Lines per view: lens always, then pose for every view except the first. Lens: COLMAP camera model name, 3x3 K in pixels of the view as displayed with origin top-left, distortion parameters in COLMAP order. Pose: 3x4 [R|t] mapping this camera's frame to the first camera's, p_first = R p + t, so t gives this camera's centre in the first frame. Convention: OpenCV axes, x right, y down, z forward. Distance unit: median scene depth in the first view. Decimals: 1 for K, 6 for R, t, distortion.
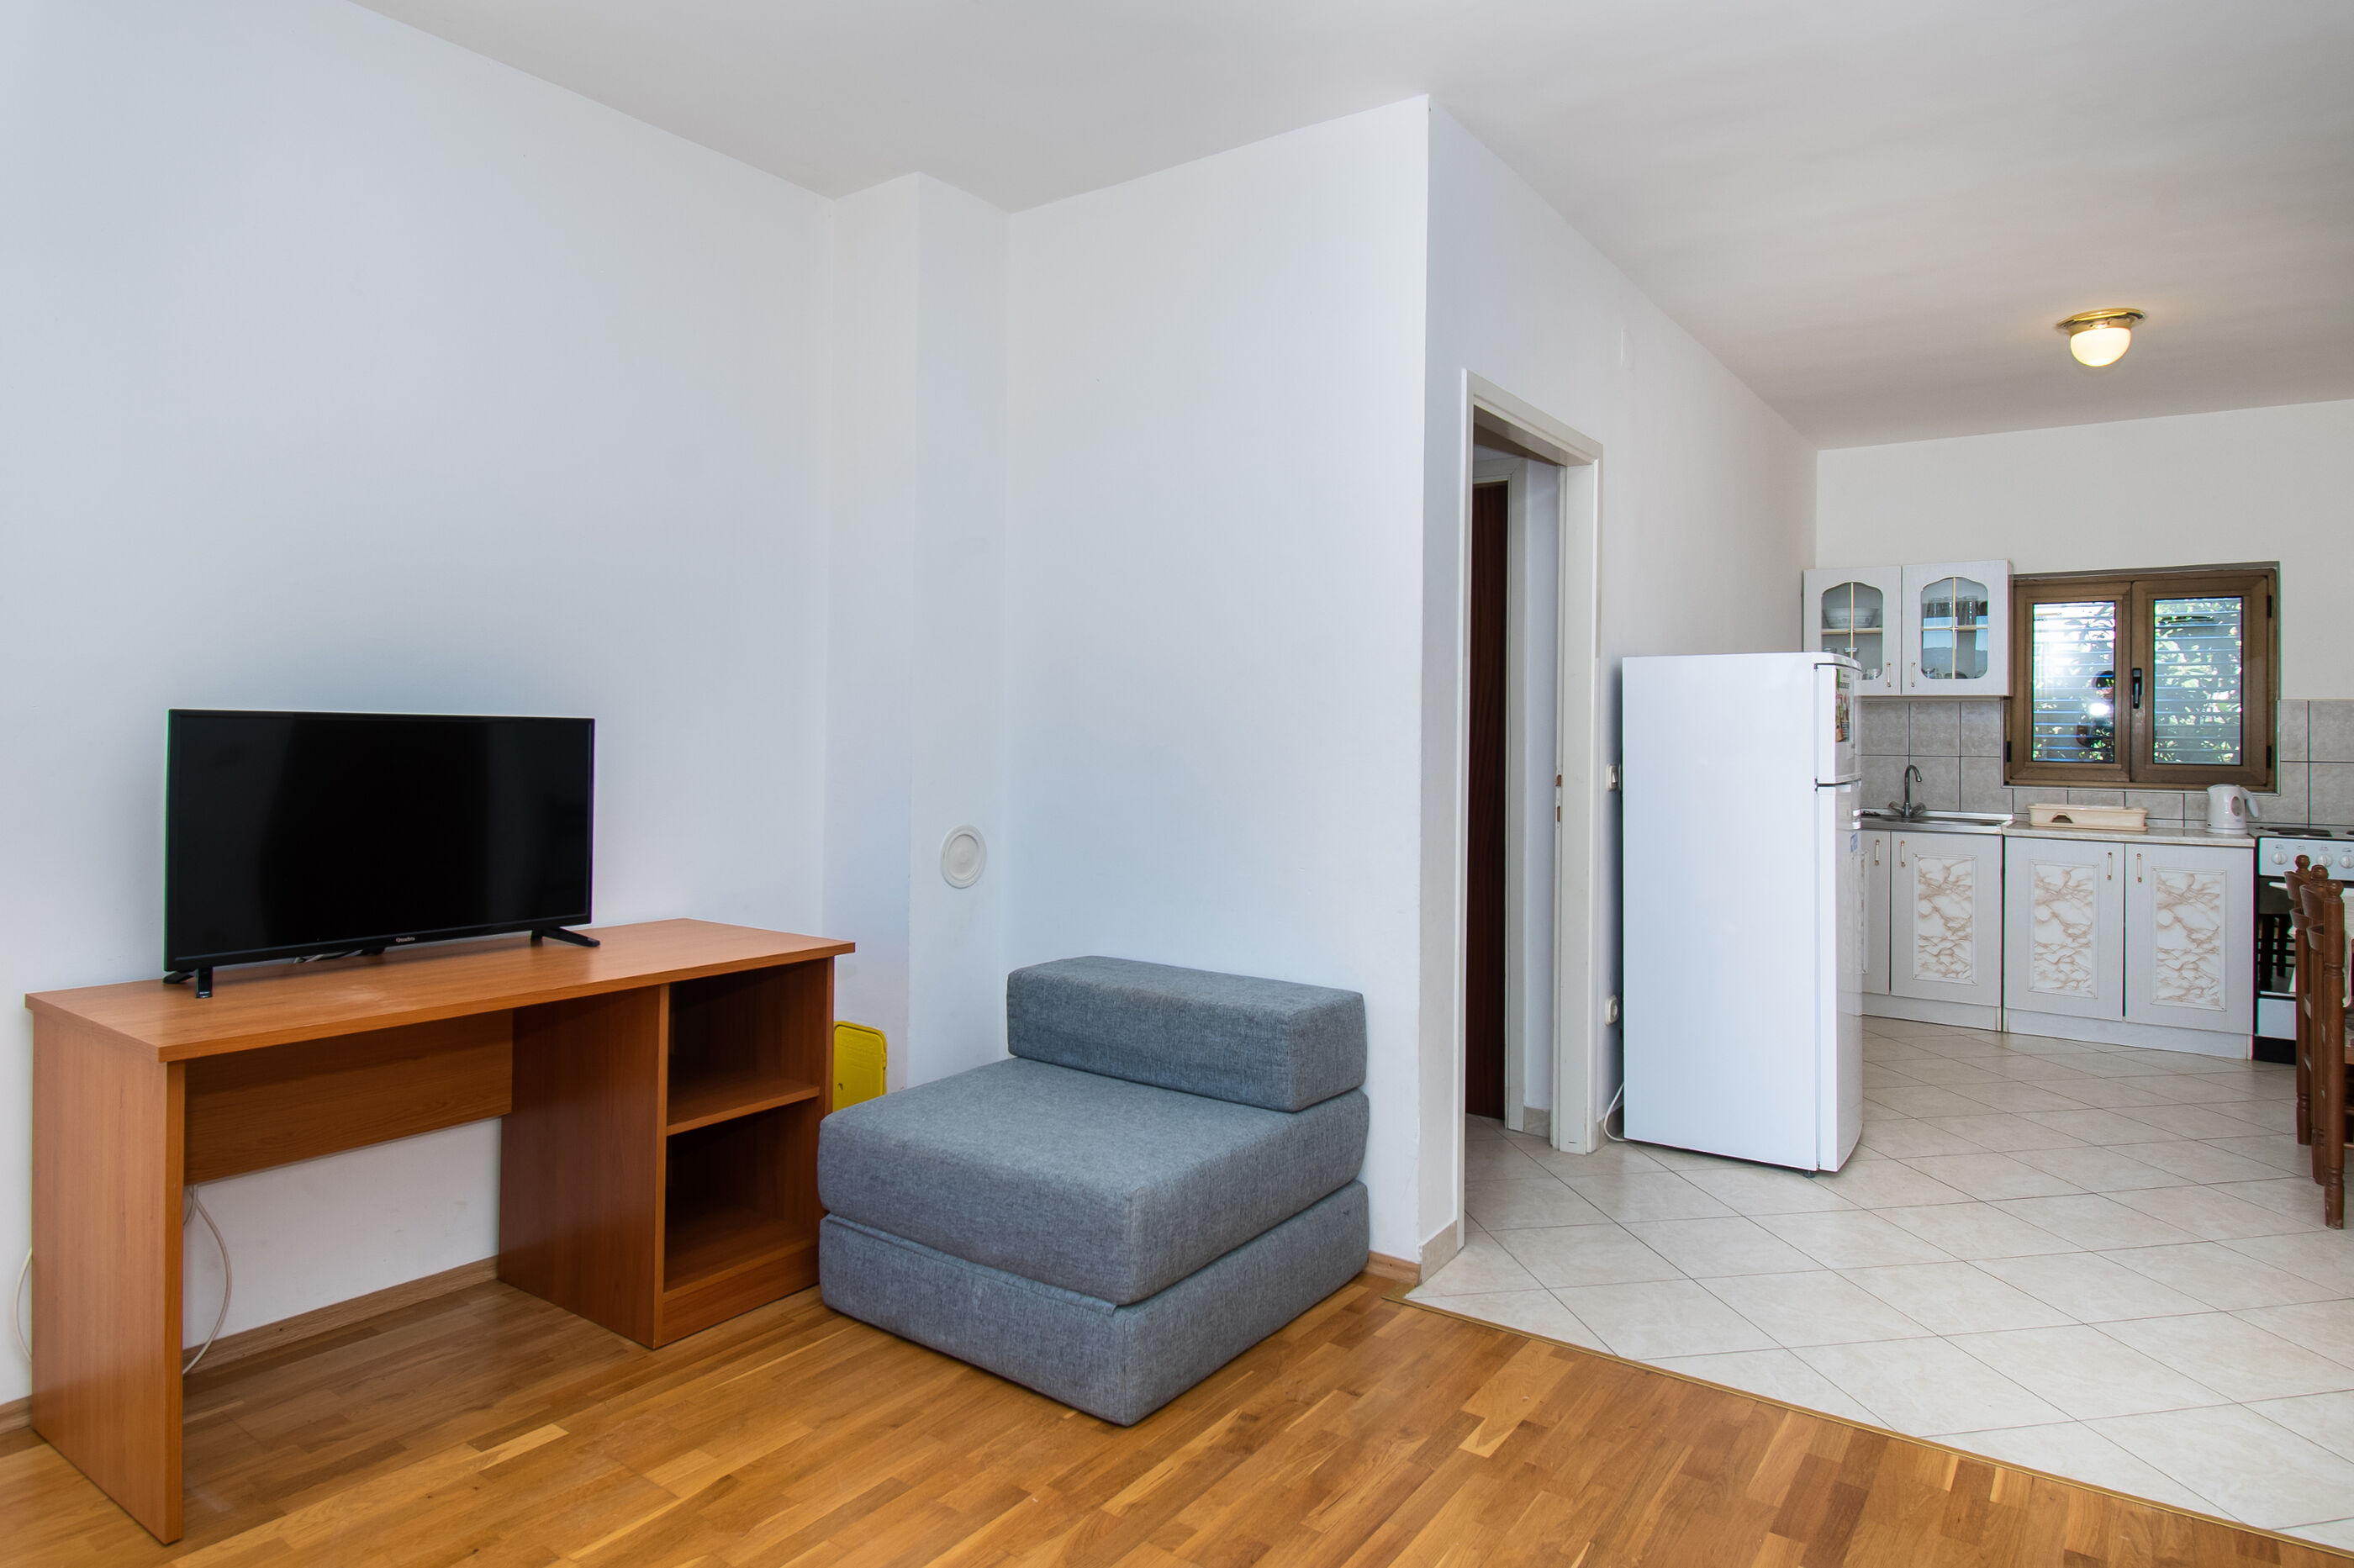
lens RADIAL K [[1365.9, 0, 1182.7], [0, 1365.9, 709.8], [0, 0, 1]] dist [-0.005787, -0.008649]
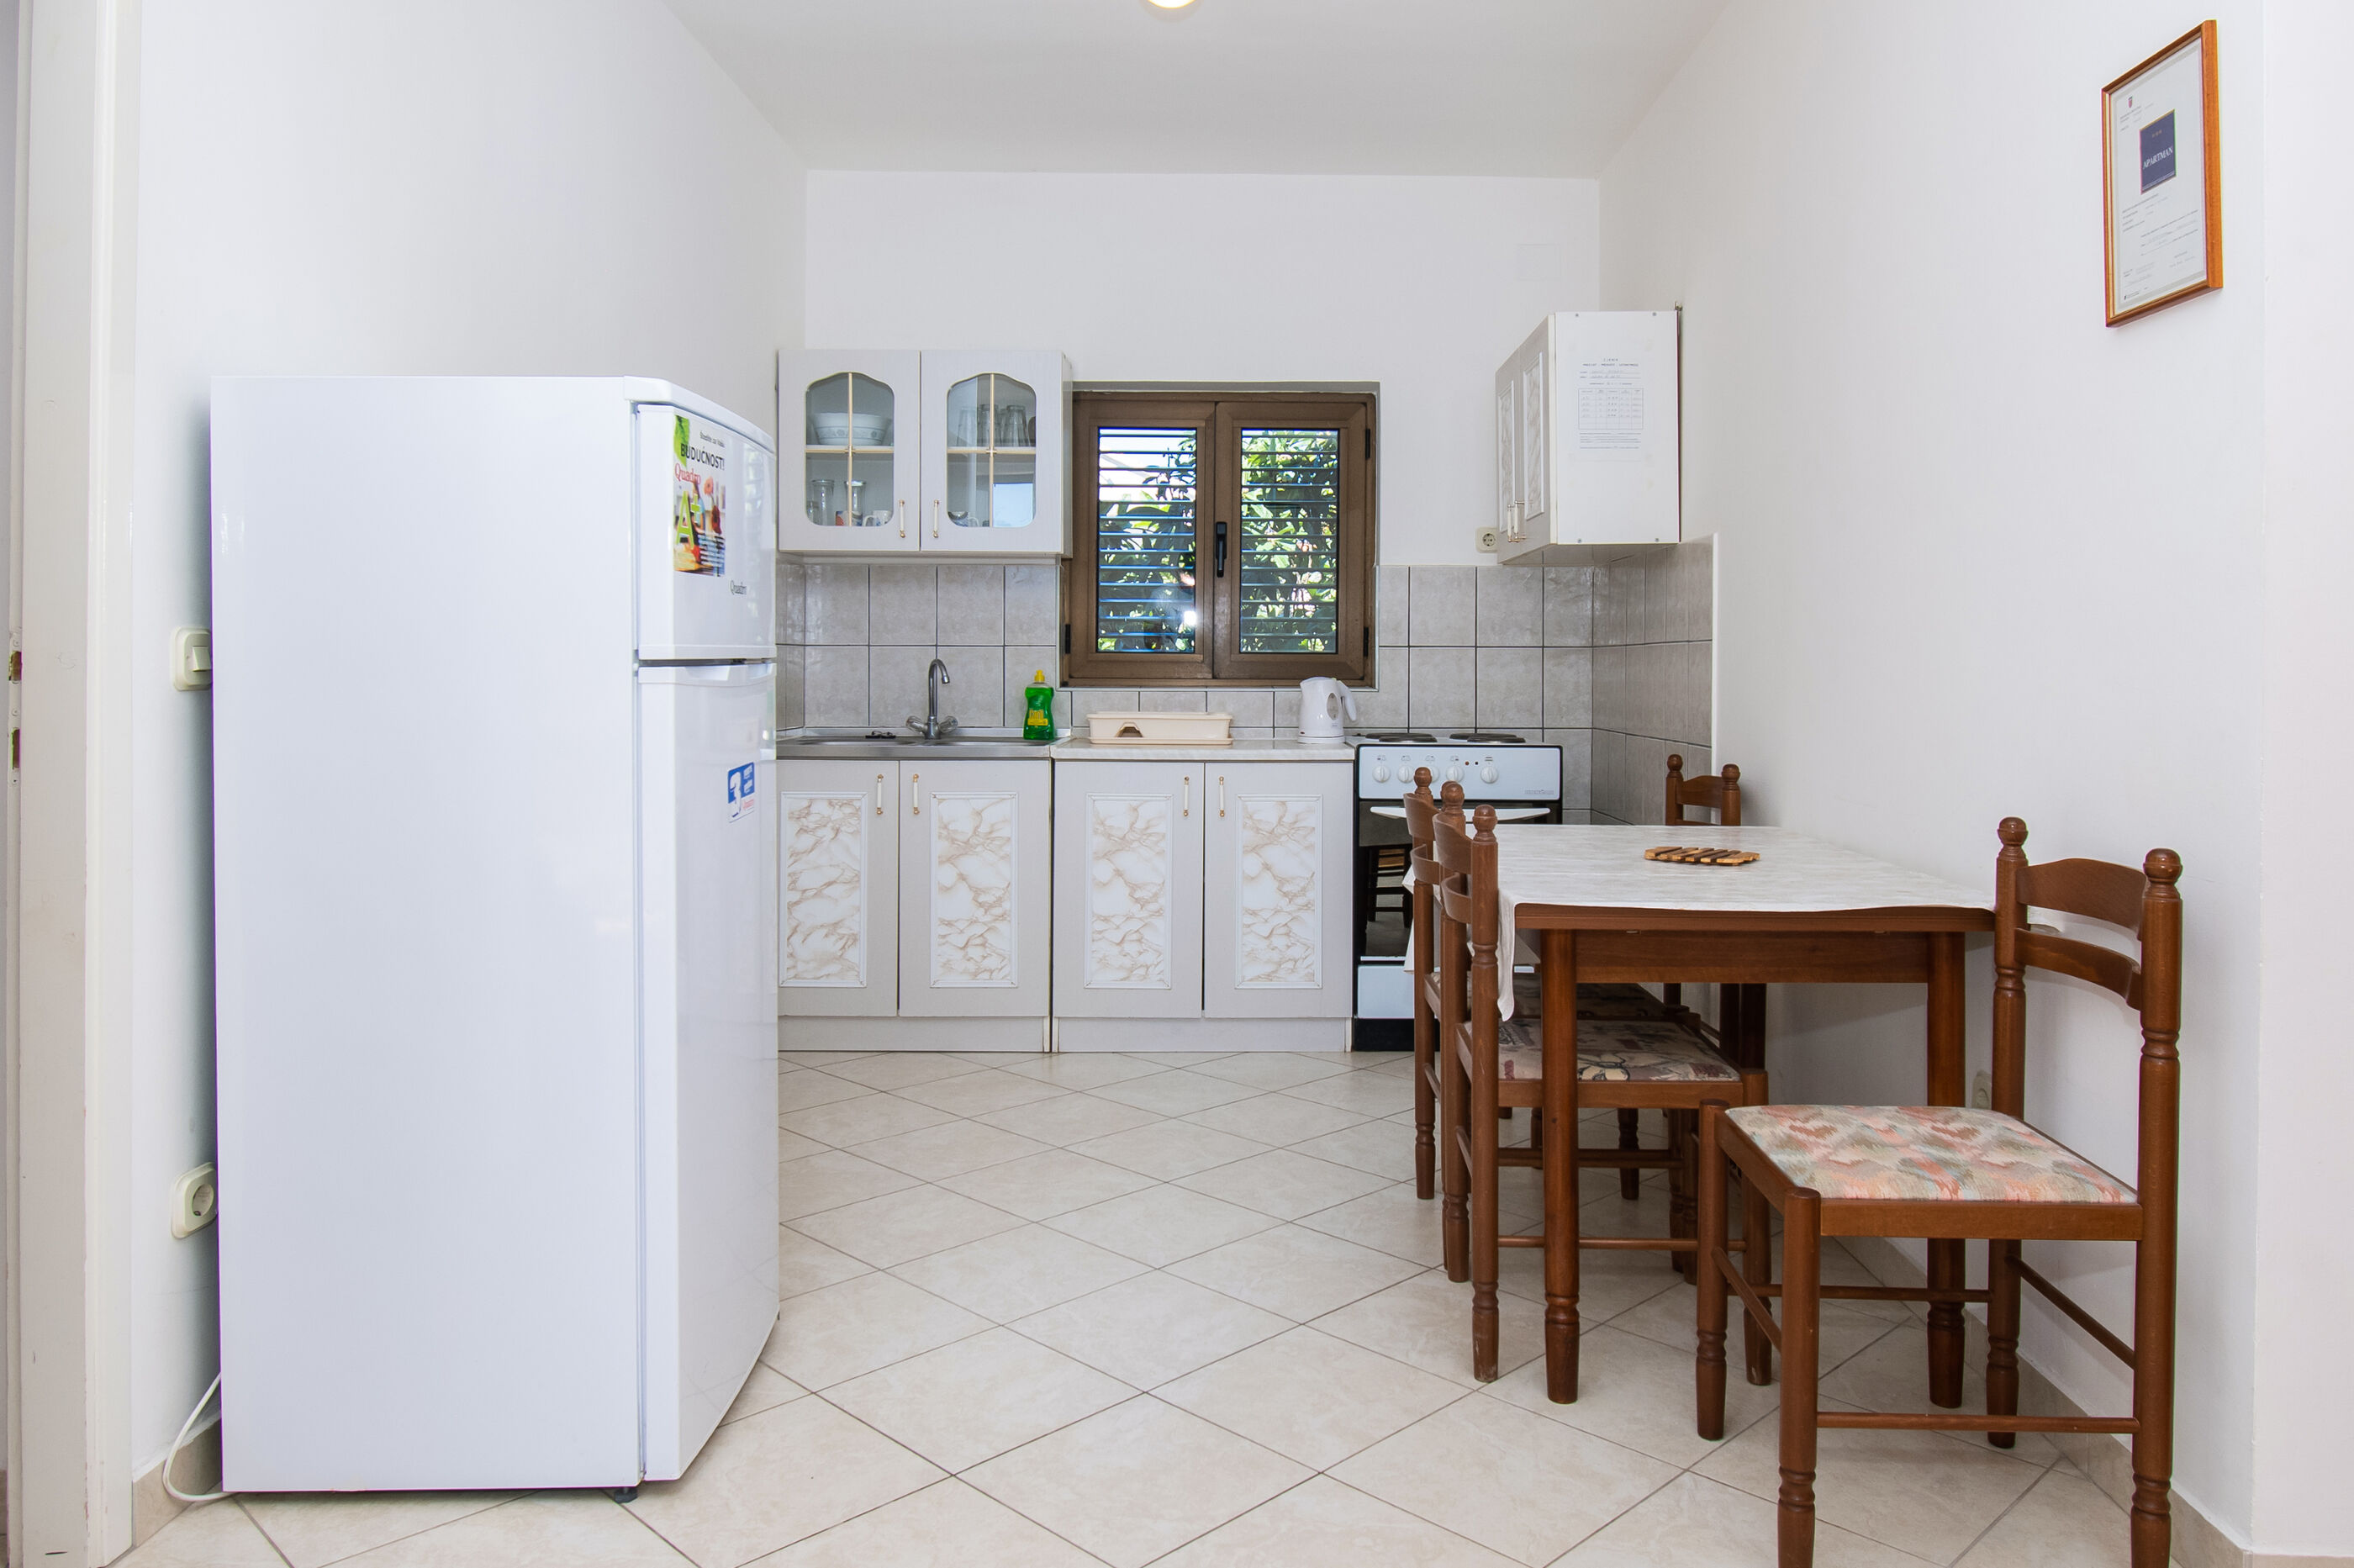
lens RADIAL K [[1641.6, 0, 1298.0], [0, 1641.6, 652.0], [0, 0, 1]] dist [-0.031762, 0.006217]
pose [[0.794290, -0.002908, 0.607531, 0.211529], [-0.003381, 0.999952, 0.009206, 0.032324], [-0.607529, -0.009366, 0.794242, 0.291587]]
